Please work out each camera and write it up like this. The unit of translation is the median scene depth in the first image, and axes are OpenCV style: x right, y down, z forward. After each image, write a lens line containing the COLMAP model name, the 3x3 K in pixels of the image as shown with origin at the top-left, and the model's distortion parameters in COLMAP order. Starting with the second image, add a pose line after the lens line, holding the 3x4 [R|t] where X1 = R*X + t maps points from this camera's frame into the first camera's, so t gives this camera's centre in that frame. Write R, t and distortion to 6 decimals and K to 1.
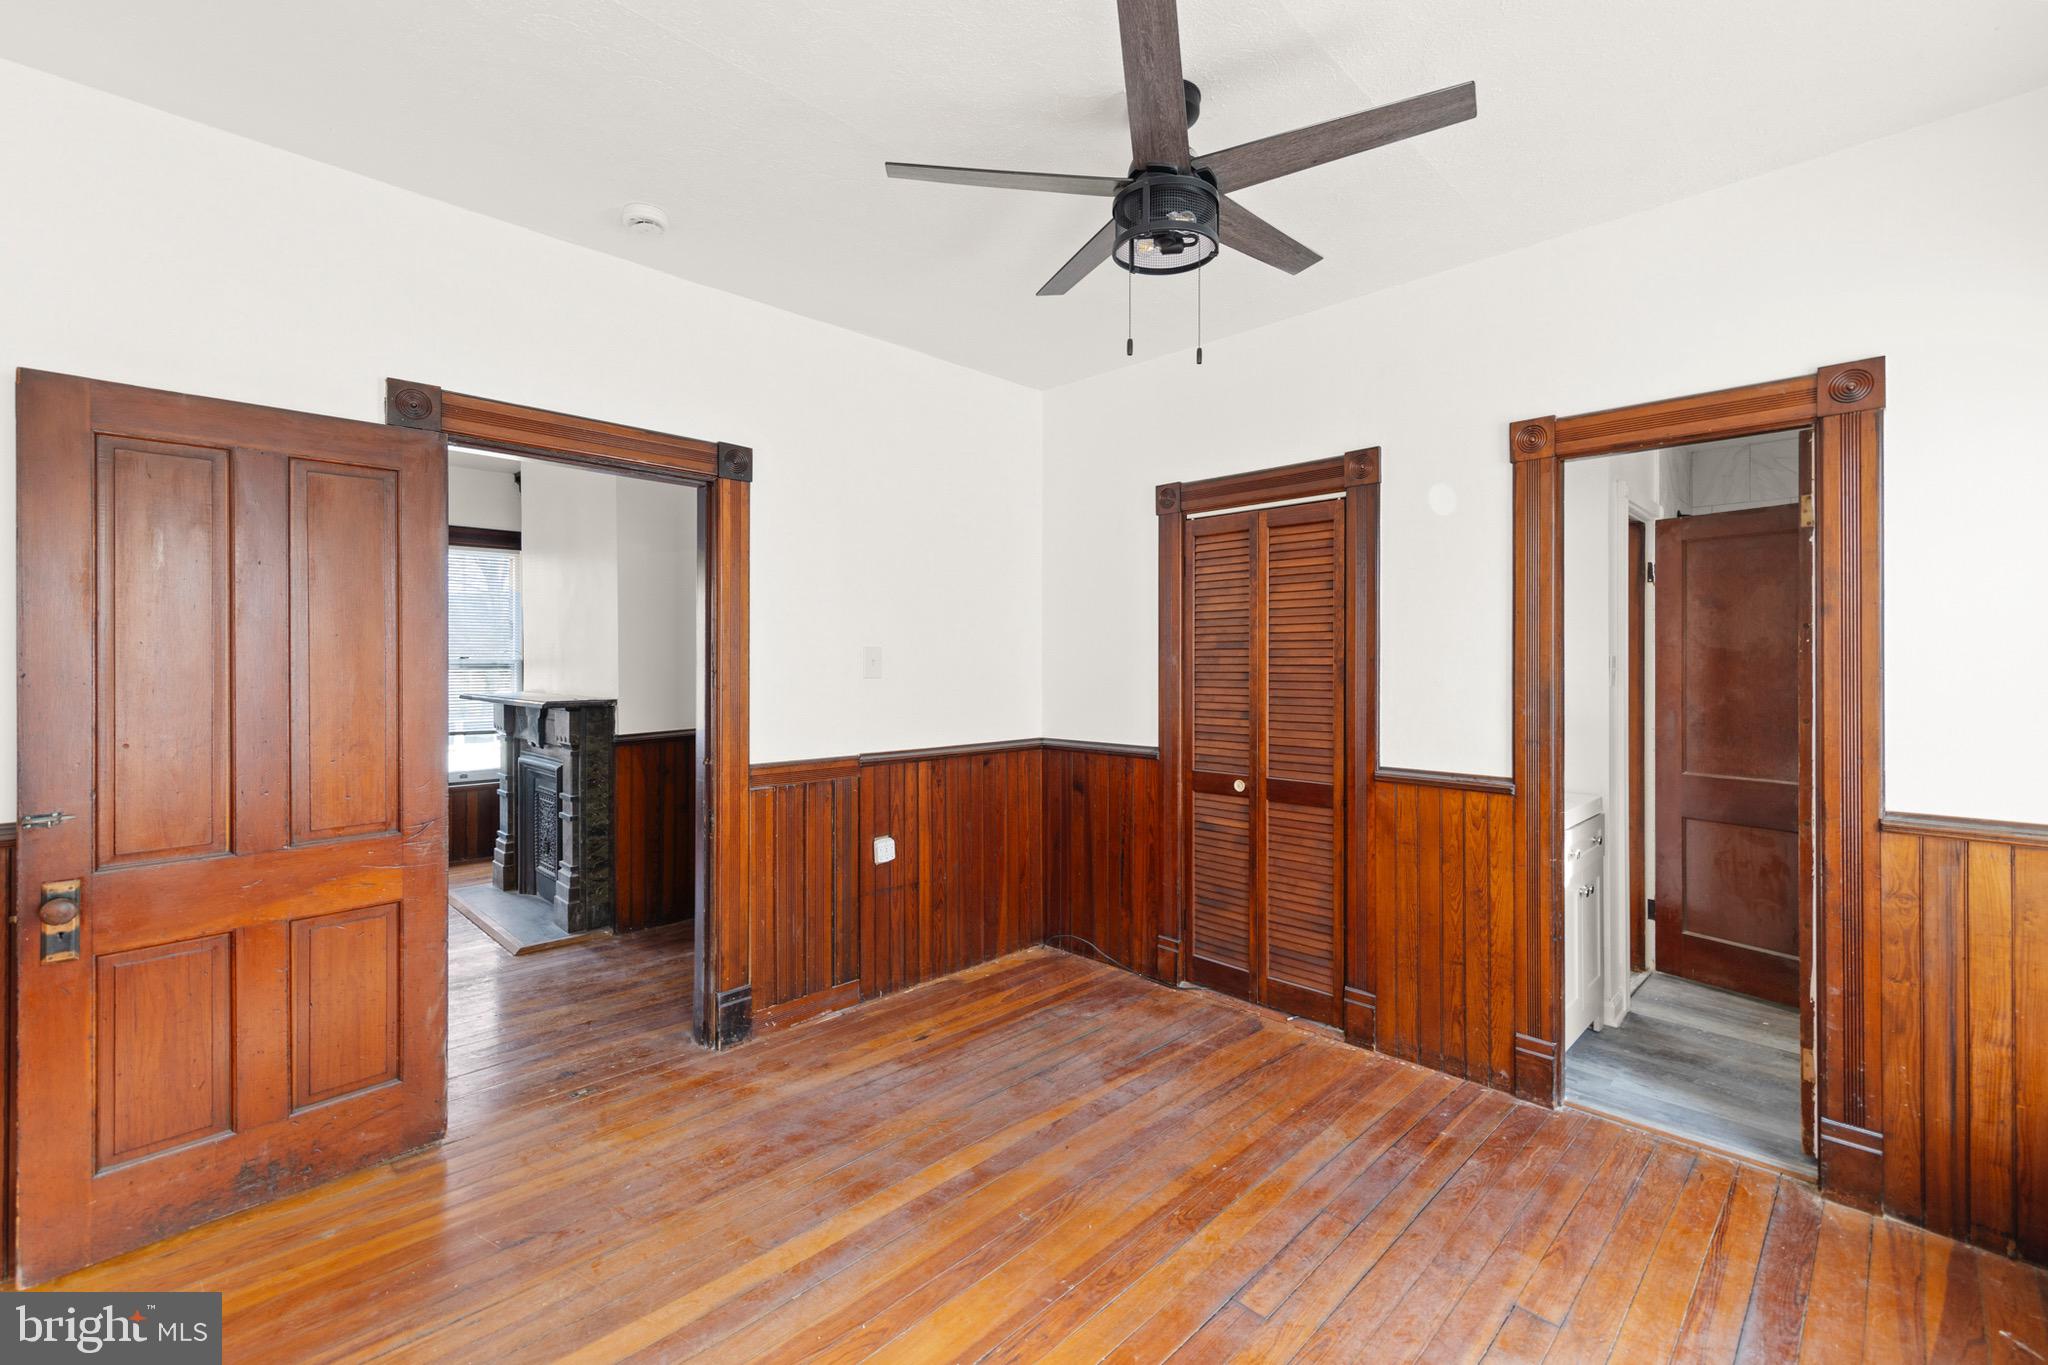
lens RADIAL K [[854.7, 0, 1029.2], [0, 854.7, 664.1], [0, 0, 1]] dist [0.000702, -0.000205]
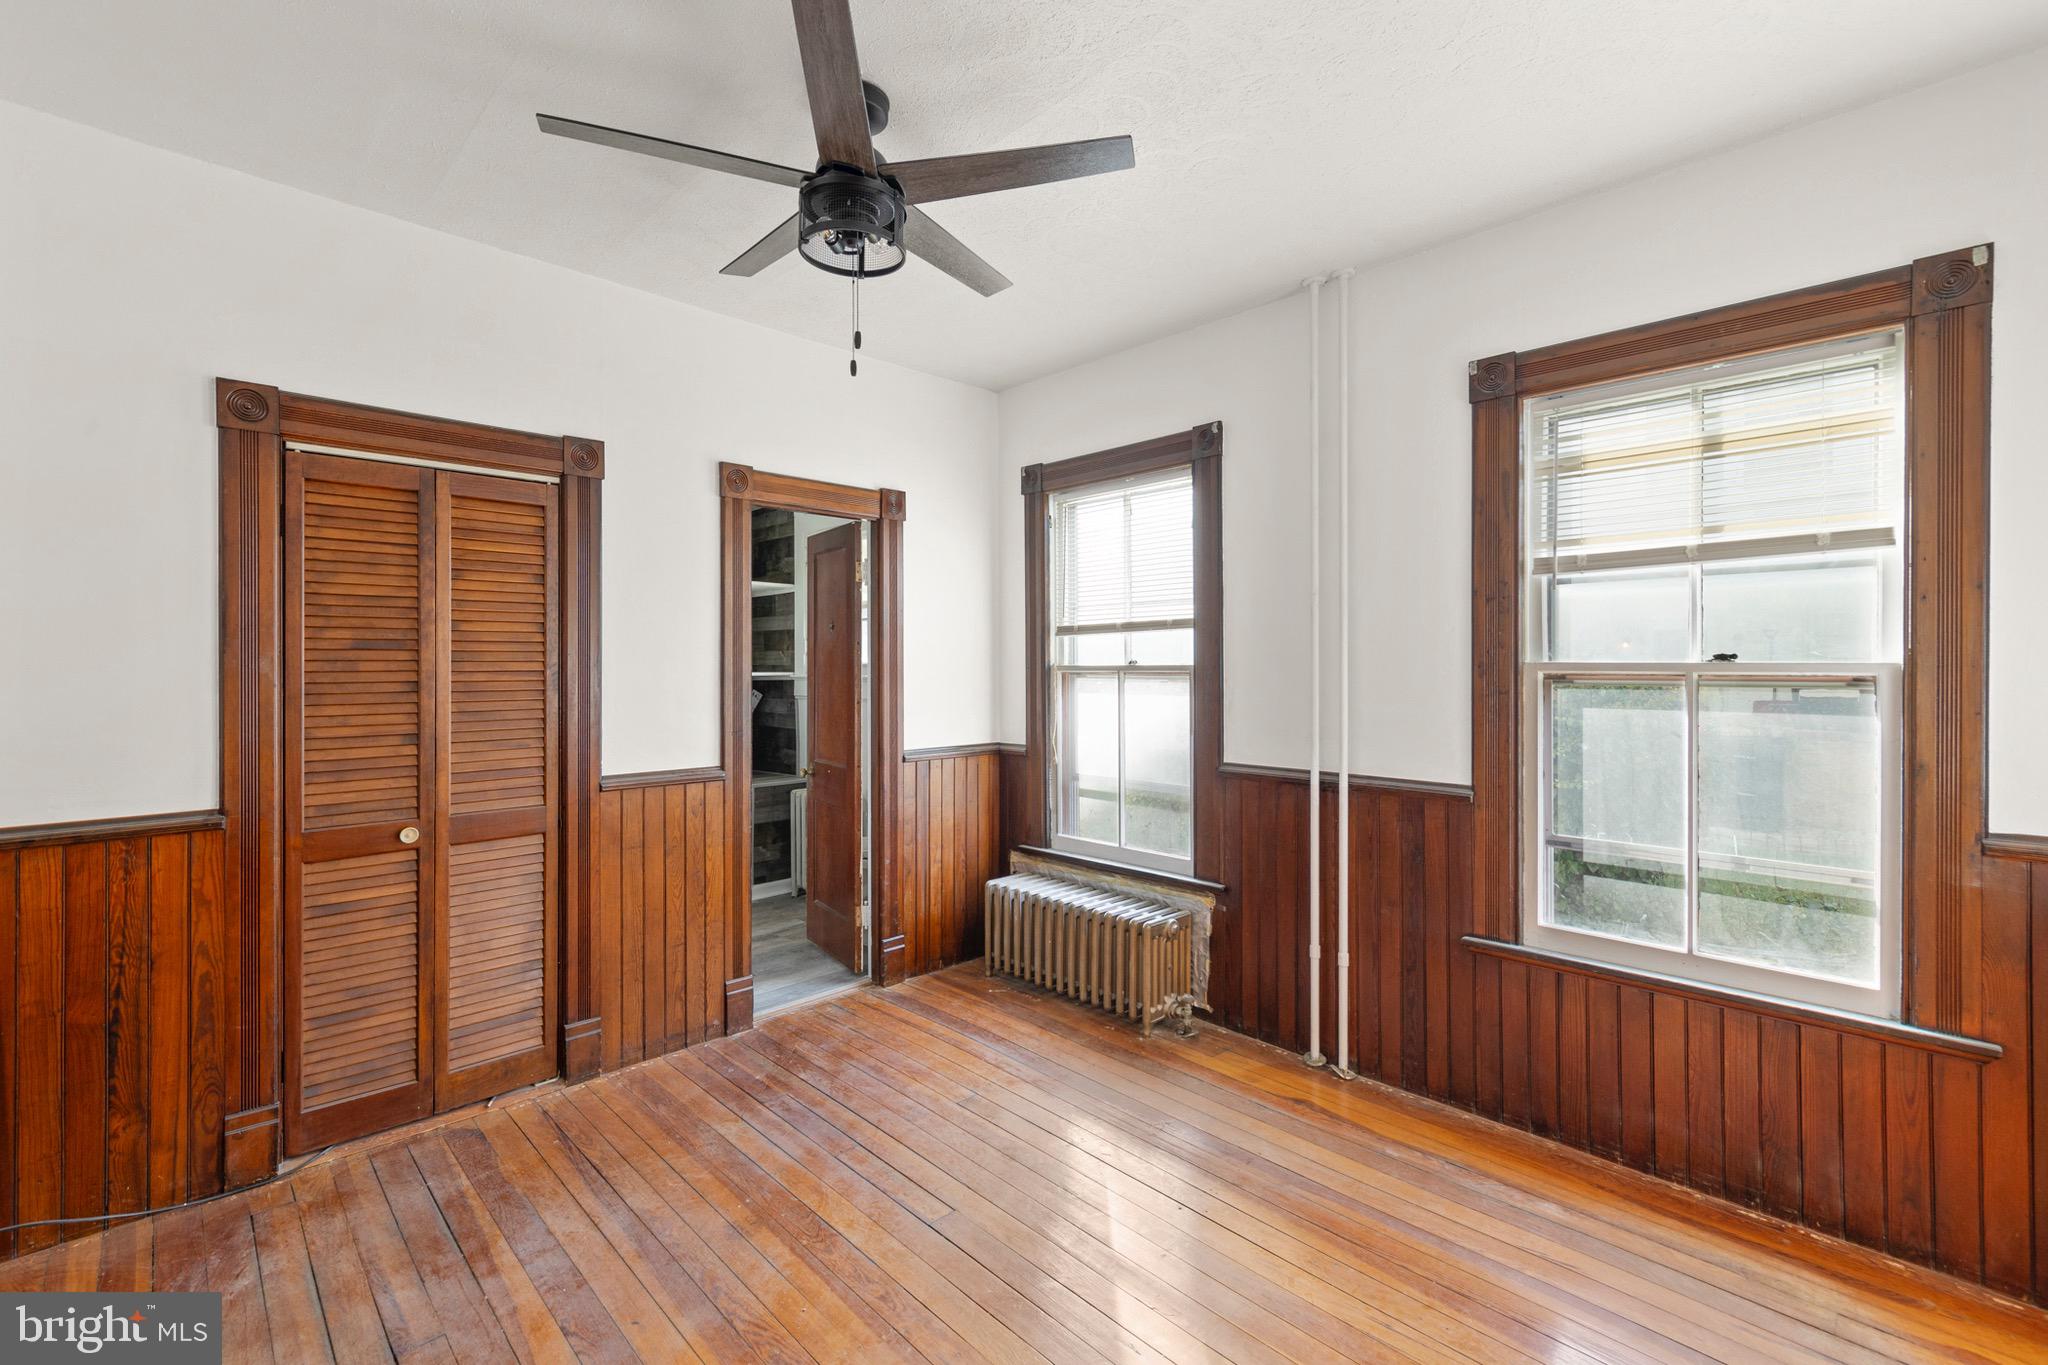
lens RADIAL K [[854.7, 0, 1029.2], [0, 854.7, 664.1], [0, 0, 1]] dist [0.000702, -0.000205]
pose [[0.023734, -0.000994, 0.999718, -0.519456], [0.004539, 0.999989, 0.000886, -0.004114], [-0.999708, 0.004516, 0.023738, 0.482568]]
